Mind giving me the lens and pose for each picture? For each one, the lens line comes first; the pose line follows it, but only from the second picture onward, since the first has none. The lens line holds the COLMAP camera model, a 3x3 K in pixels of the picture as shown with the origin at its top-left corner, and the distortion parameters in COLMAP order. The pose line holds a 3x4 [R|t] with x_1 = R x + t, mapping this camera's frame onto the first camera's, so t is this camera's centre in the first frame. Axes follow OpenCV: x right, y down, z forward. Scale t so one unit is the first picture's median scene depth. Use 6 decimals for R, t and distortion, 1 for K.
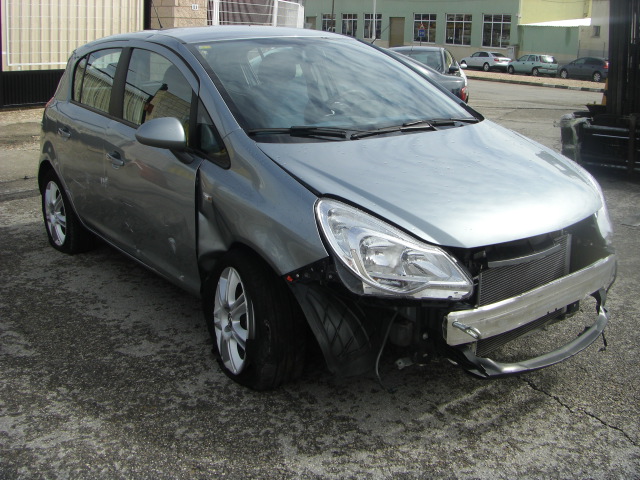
lens RADIAL K [[725.8, 0, 321.4], [0, 725.8, 217.4], [0, 0, 1]] dist [-0.124882, 0.000000]
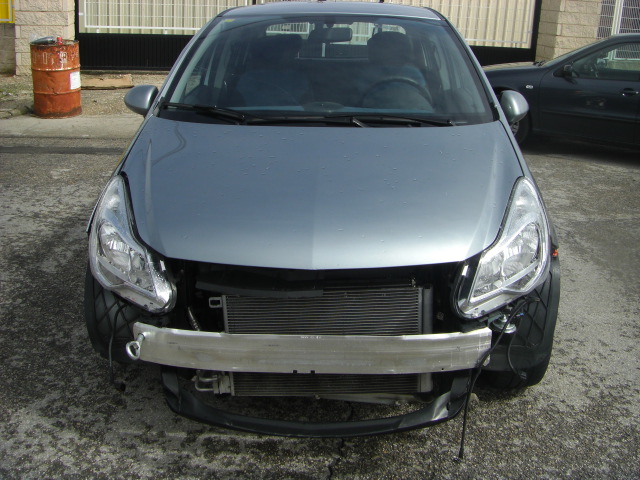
lens RADIAL K [[725.8, 0, 325.0], [0, 725.8, 236.6], [0, 0, 1]] dist [-0.124882, 0.000000]
pose [[0.761718, 0.219486, -0.609600, 0.723002], [-0.187042, 0.975306, 0.117443, -0.099239], [0.620324, 0.024562, 0.783961, 0.369522]]
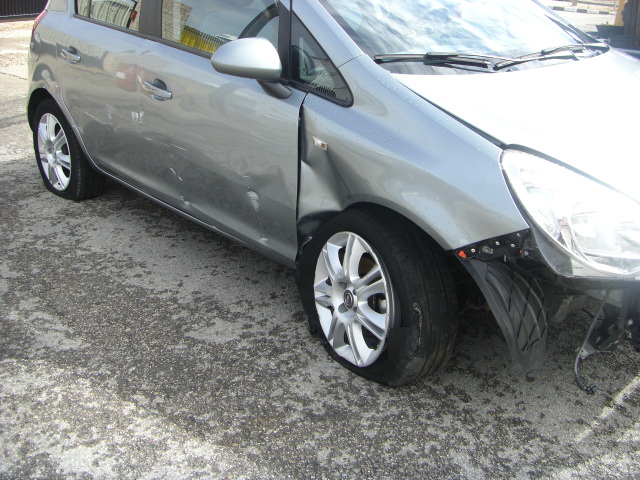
lens RADIAL K [[725.8, 0, 332.2], [0, 725.8, 200.4], [0, 0, 1]] dist [-0.124882, 0.000000]
pose [[0.994145, -0.015893, 0.106879, -0.234443], [0.006088, 0.995792, 0.091441, -0.039079], [-0.107883, -0.090255, 0.990058, 0.230560]]
